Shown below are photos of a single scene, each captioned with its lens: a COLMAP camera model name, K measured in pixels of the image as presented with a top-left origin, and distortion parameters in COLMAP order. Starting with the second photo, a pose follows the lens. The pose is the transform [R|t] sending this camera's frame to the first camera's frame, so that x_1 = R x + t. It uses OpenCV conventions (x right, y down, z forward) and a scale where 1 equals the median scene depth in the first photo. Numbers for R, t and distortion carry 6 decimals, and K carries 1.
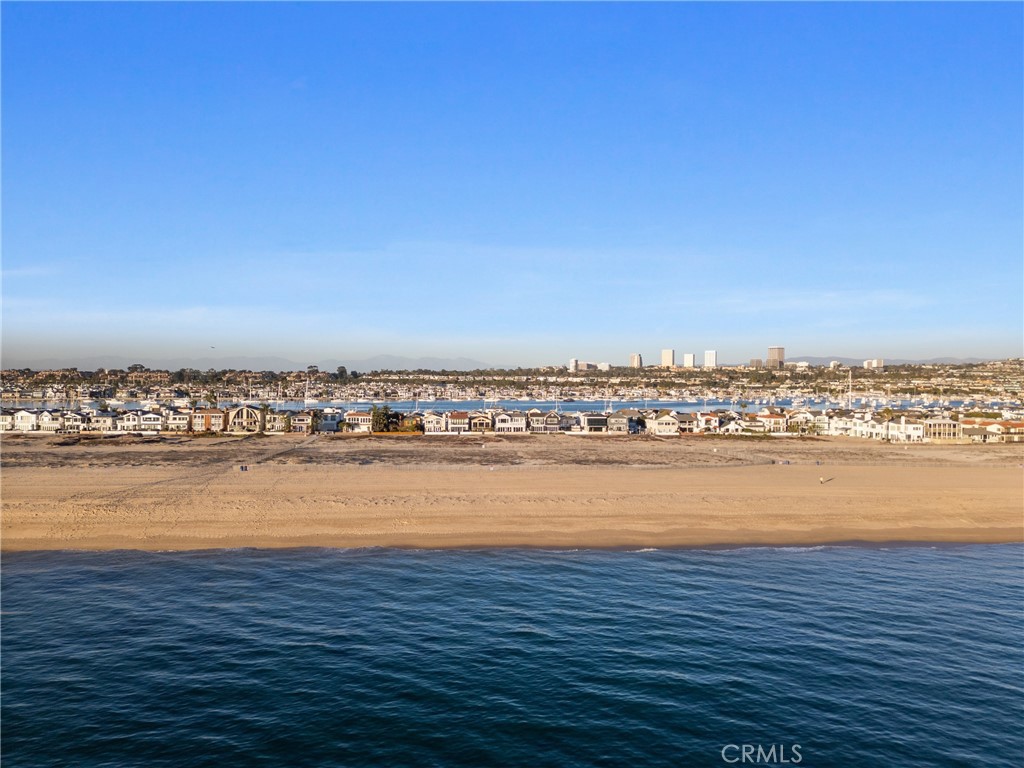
lens RADIAL K [[720.7, 0, 511.3], [0, 720.7, 388.5], [0, 0, 1]] dist [0.109611, -0.140448]
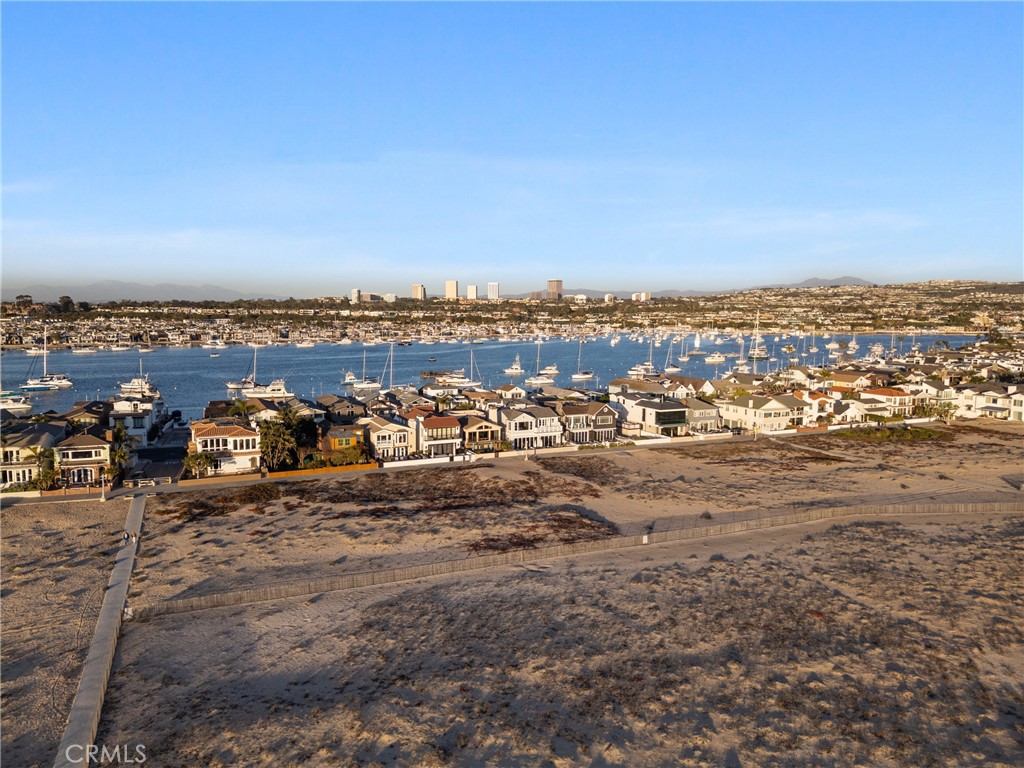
lens RADIAL K [[720.7, 0, 511.3], [0, 720.7, 388.5], [0, 0, 1]] dist [0.109611, -0.140448]
pose [[0.948240, -0.035252, 0.315593, -0.176295], [0.004790, 0.995294, 0.096784, -0.031429], [-0.317519, -0.090263, 0.943946, 0.496021]]
